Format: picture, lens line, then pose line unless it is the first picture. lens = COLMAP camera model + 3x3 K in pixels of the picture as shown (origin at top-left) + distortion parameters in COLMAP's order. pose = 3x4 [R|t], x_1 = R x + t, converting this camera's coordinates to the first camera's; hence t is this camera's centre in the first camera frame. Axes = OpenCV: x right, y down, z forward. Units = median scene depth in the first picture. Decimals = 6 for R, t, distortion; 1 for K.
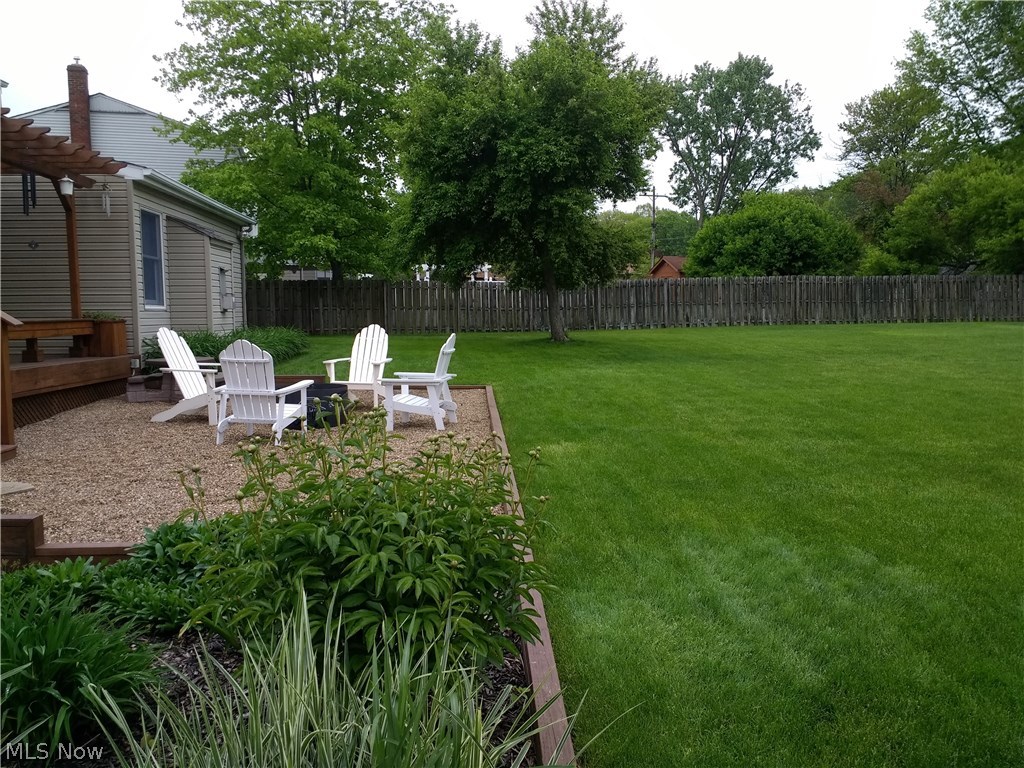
lens RADIAL K [[800.1, 0, 514.8], [0, 800.1, 383.1], [0, 0, 1]] dist [0.034964, -0.001463]
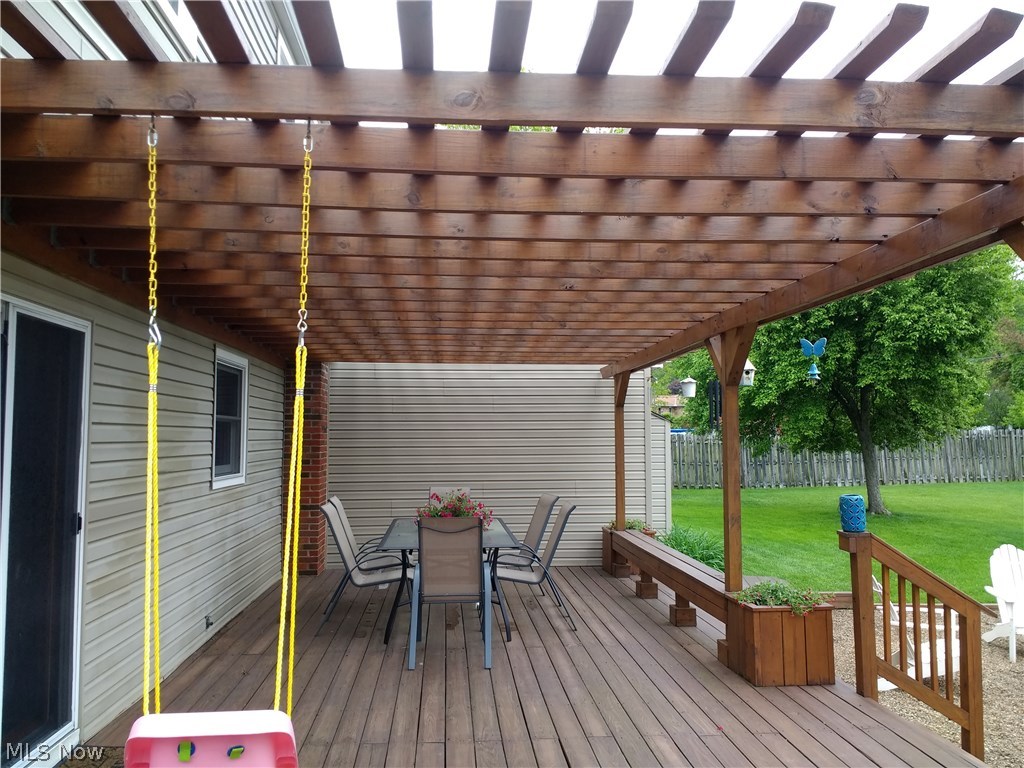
lens RADIAL K [[800.1, 0, 509.9], [0, 800.1, 383.3], [0, 0, 1]] dist [0.034964, -0.001463]
pose [[0.999612, 0.005356, 0.027338, -0.279368], [-0.001073, 0.988016, -0.154348, -0.039136], [-0.027837, 0.154259, 0.987638, 0.053302]]
